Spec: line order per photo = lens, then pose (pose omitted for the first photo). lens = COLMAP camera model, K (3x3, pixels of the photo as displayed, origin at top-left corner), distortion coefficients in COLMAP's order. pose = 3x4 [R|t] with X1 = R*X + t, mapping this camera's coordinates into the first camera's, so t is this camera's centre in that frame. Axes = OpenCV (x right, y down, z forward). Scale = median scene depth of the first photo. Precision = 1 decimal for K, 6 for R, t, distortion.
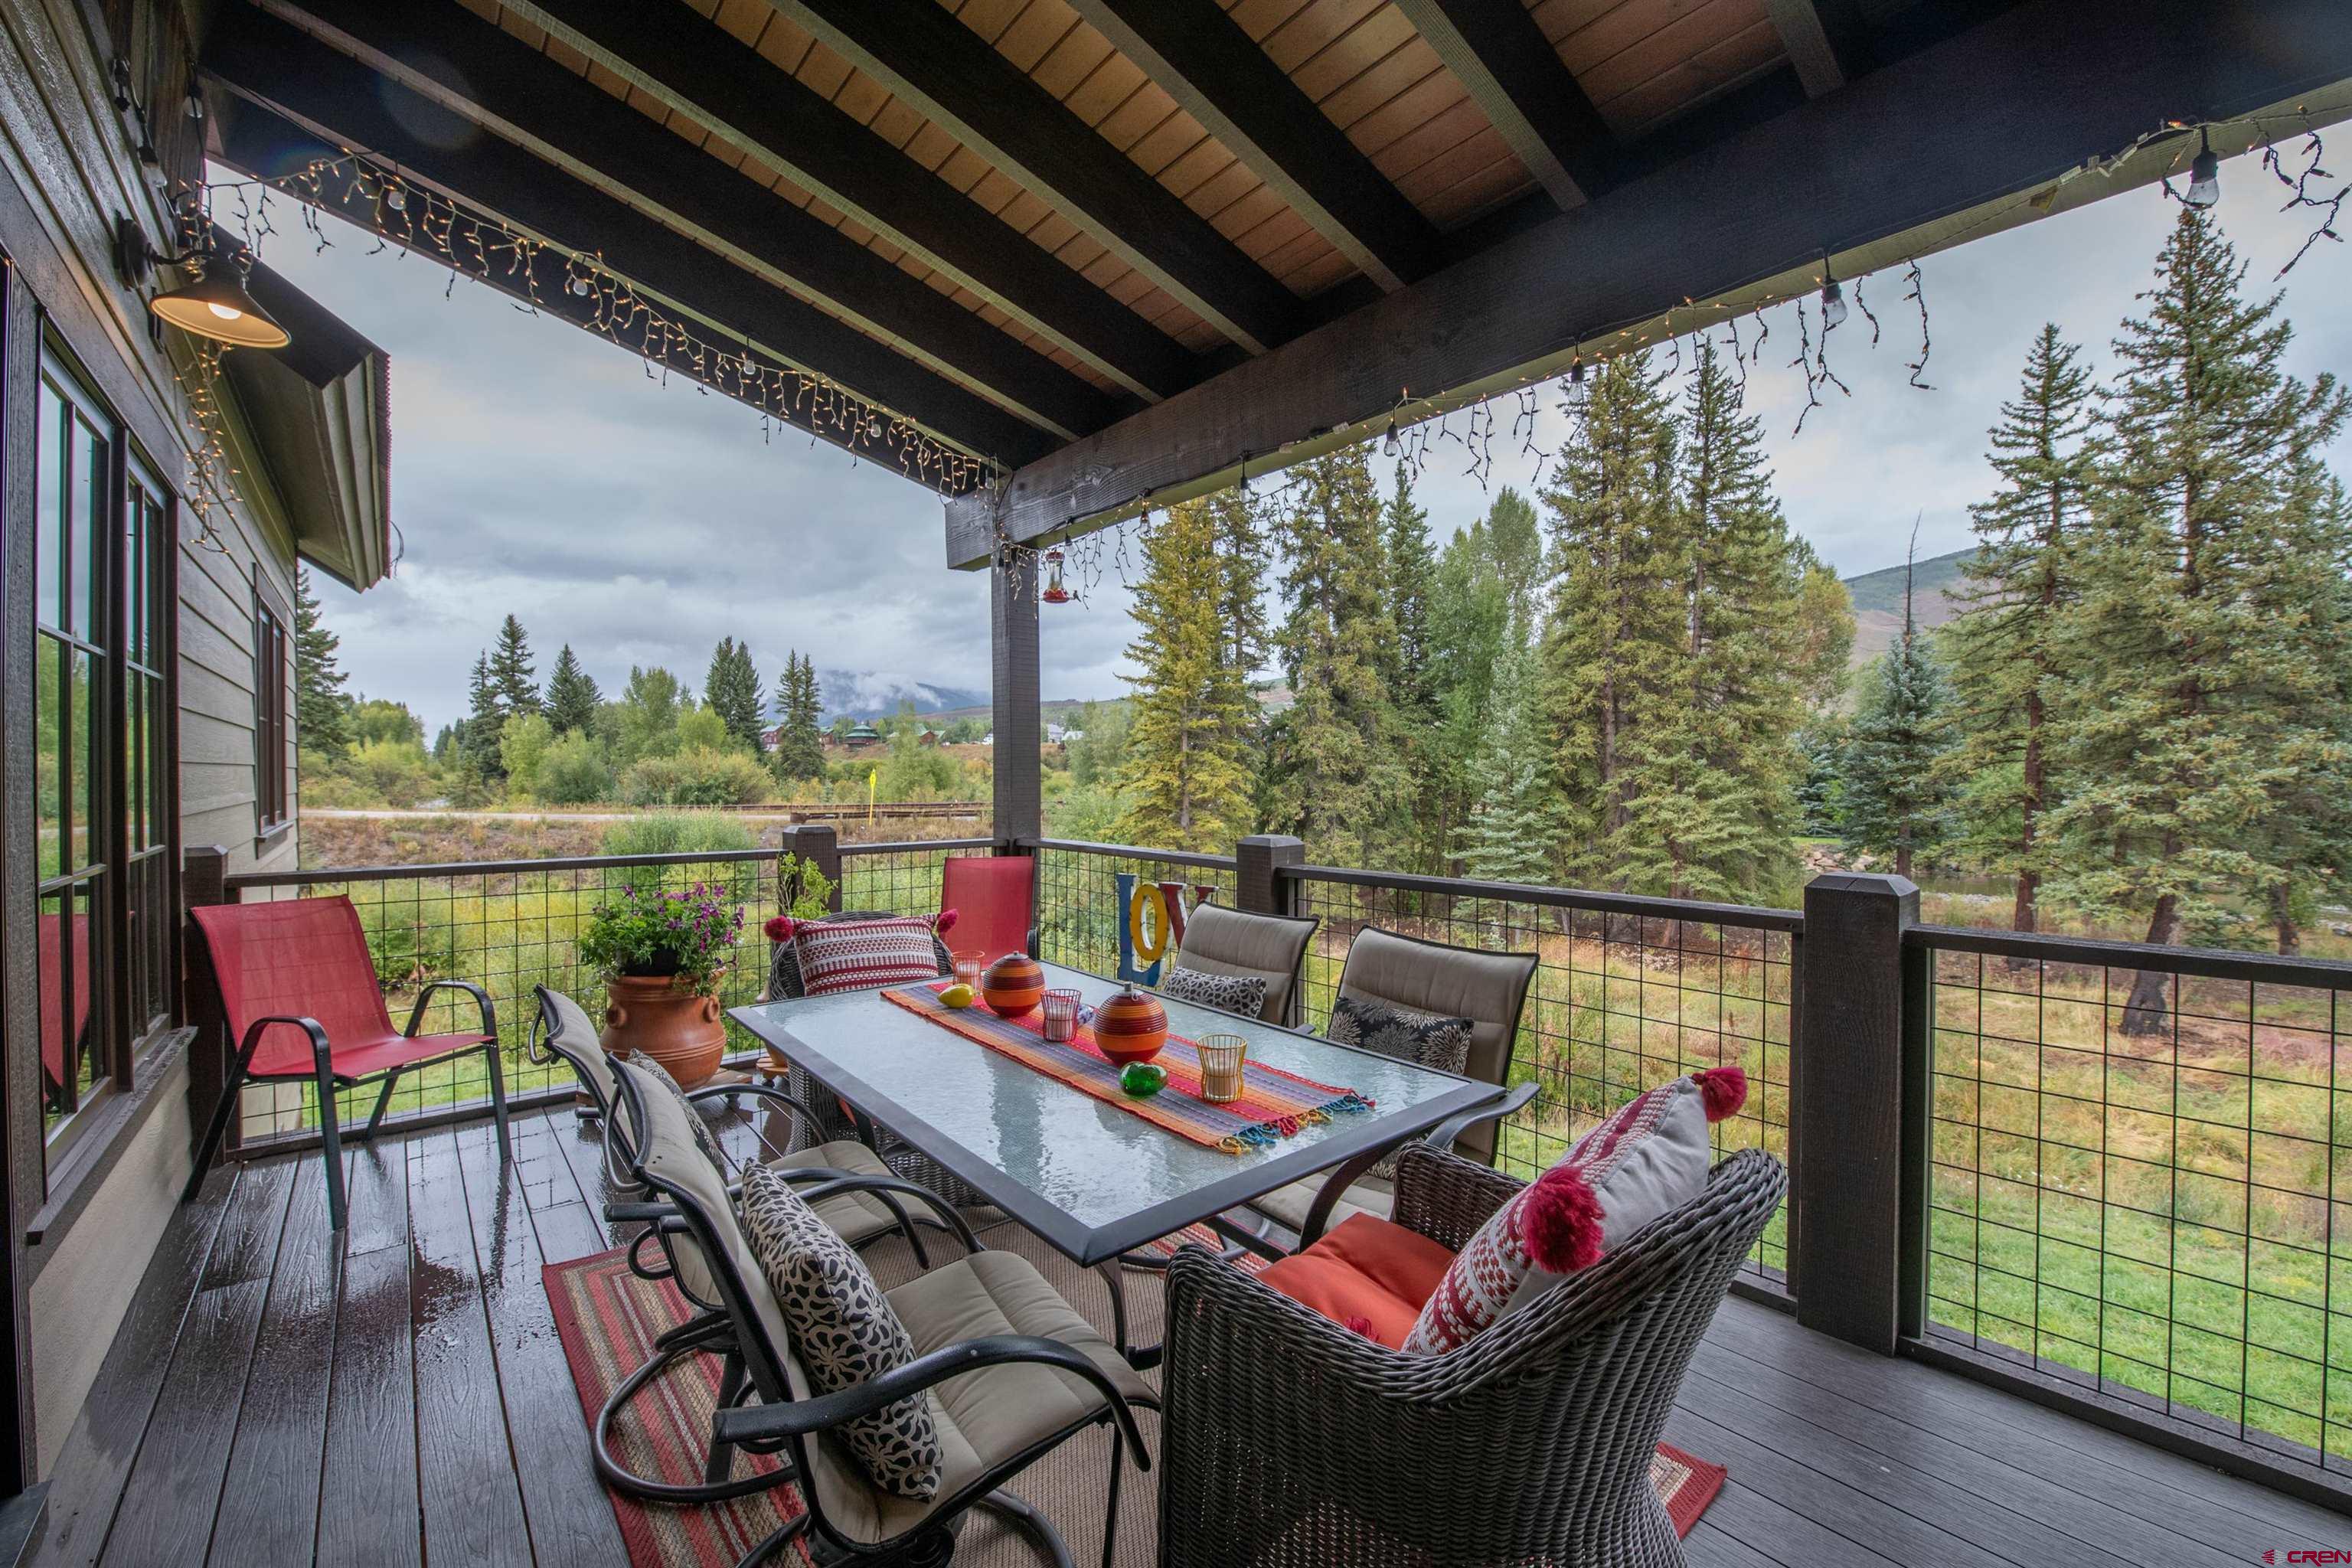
lens RADIAL K [[948.5, 0, 1177.6], [0, 948.5, 773.1], [0, 0, 1]] dist [-0.015259, -0.000237]
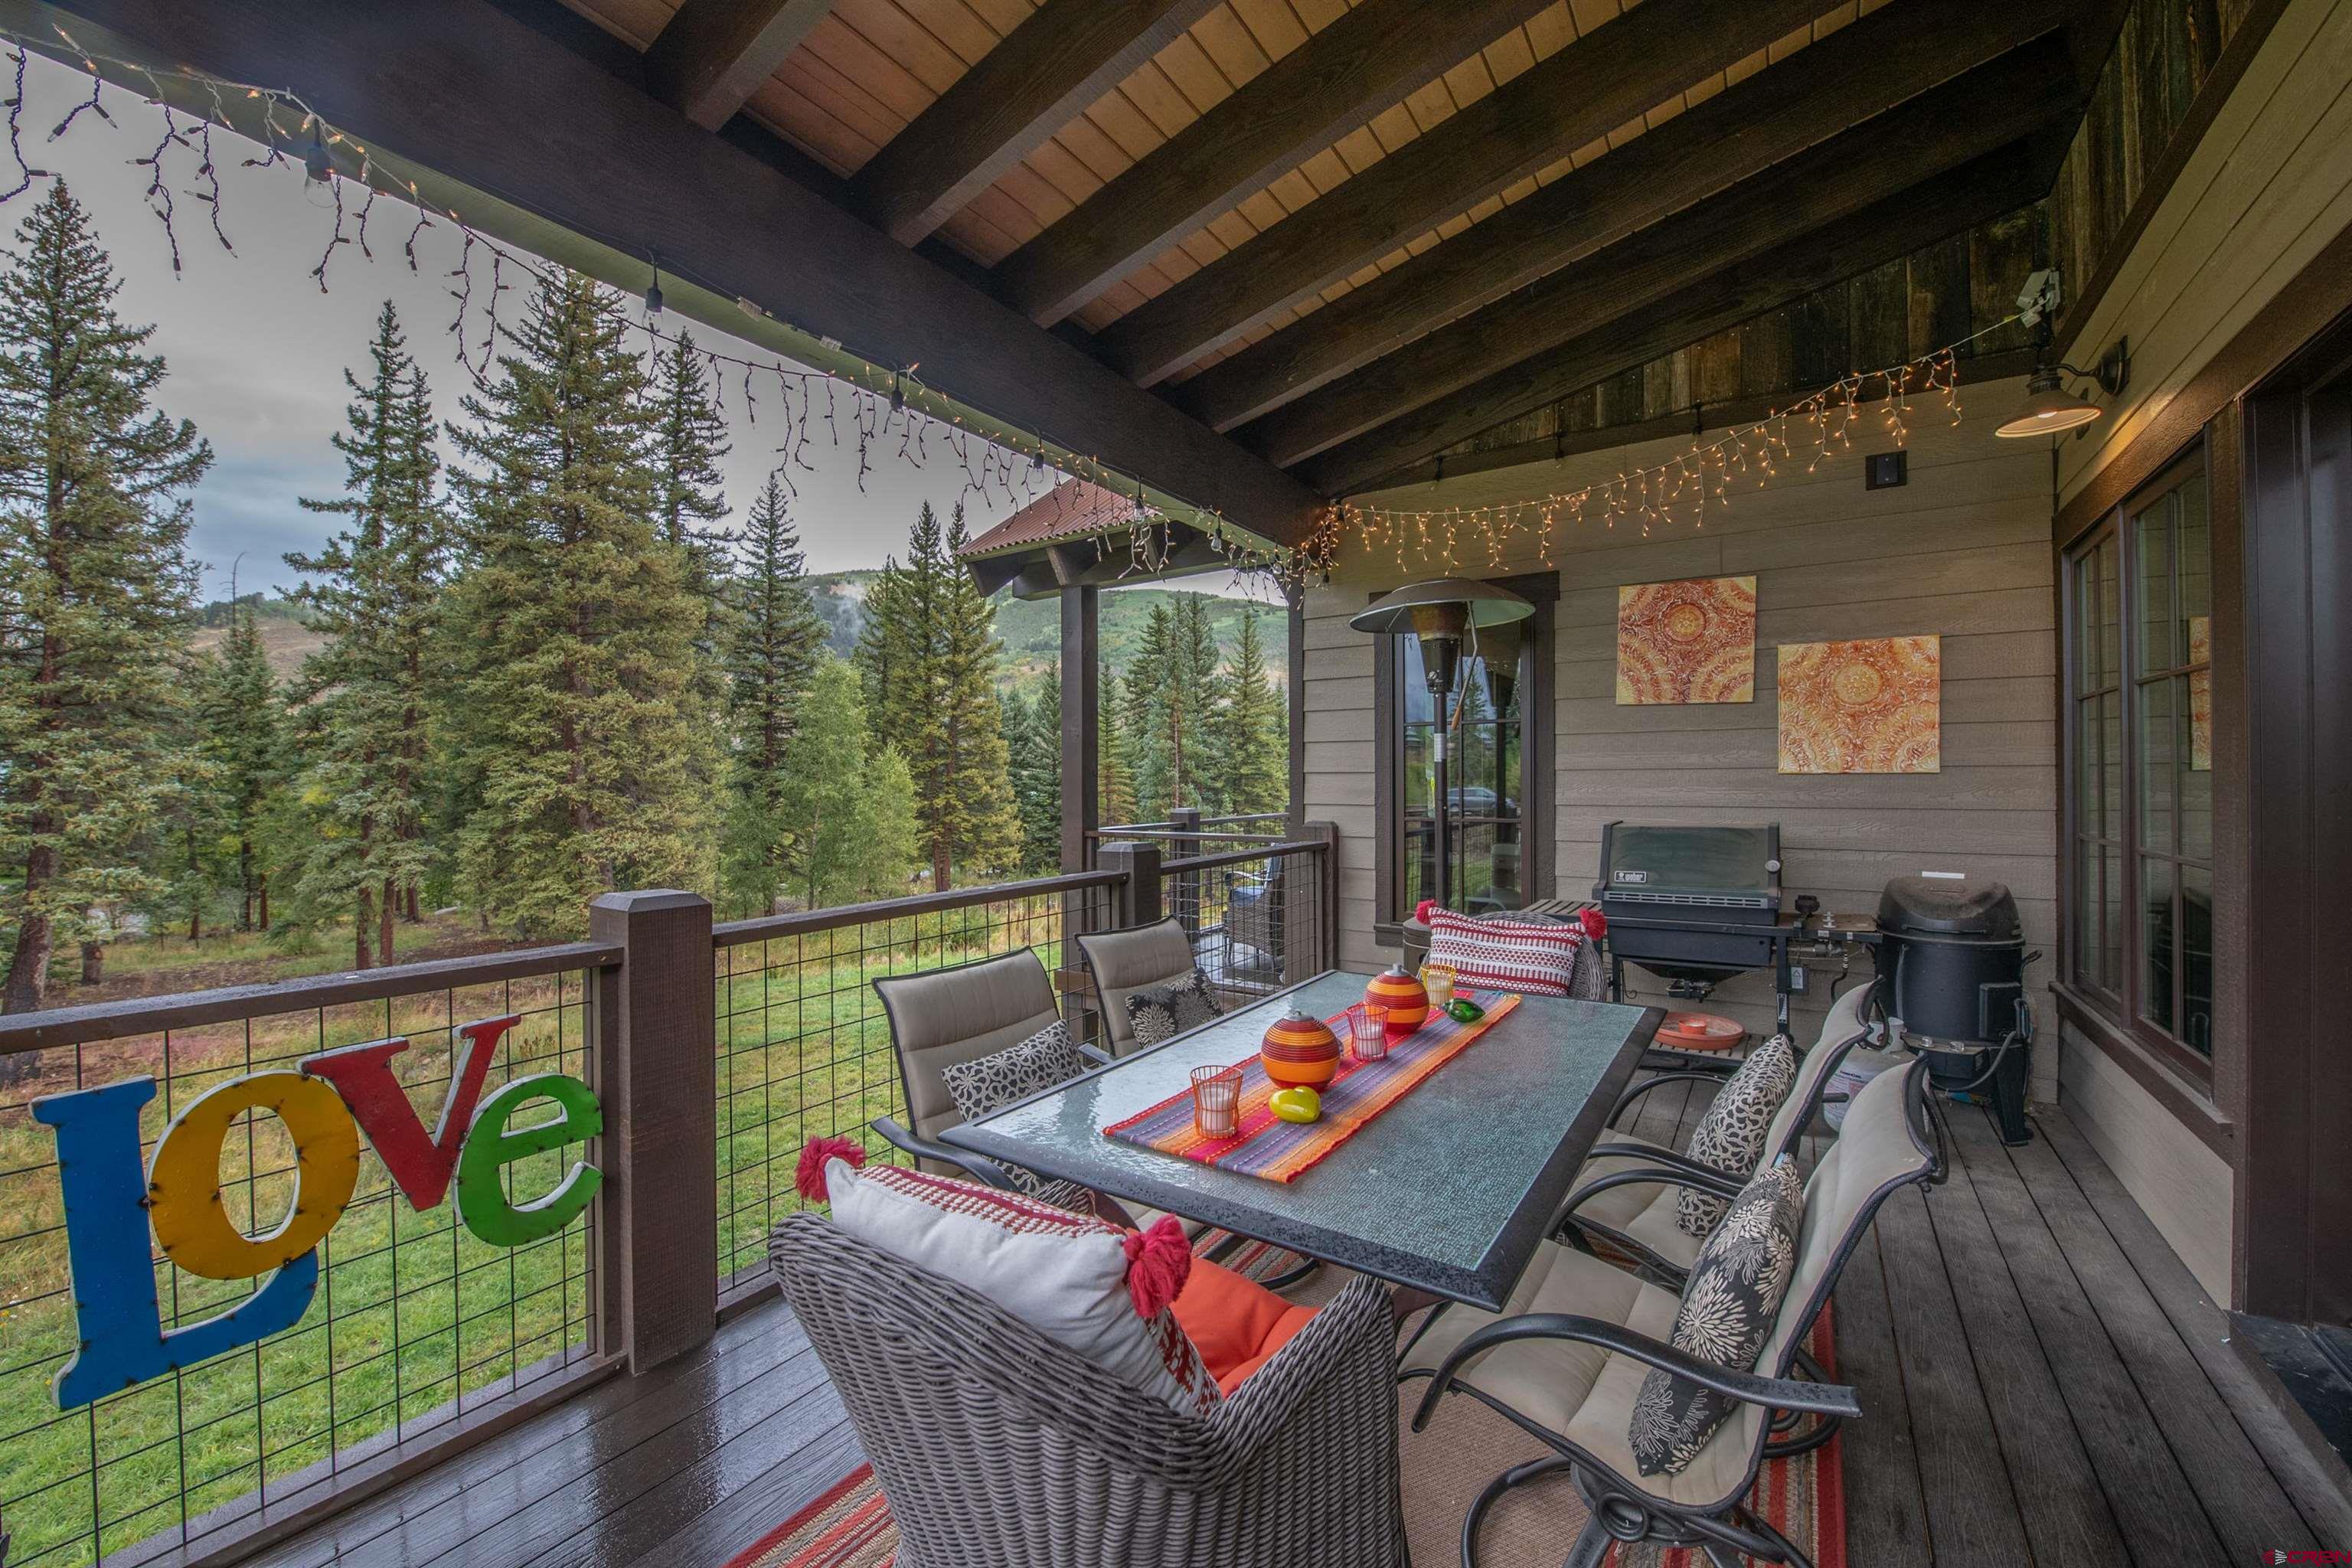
lens RADIAL K [[948.5, 0, 1169.7], [0, 948.5, 781.4], [0, 0, 1]] dist [-0.015259, -0.000237]
pose [[-0.274216, 0.001672, 0.961667, -0.123295], [0.010680, 0.999942, 0.001307, 0.002655], [-0.961609, 0.010629, -0.274218, 0.194262]]
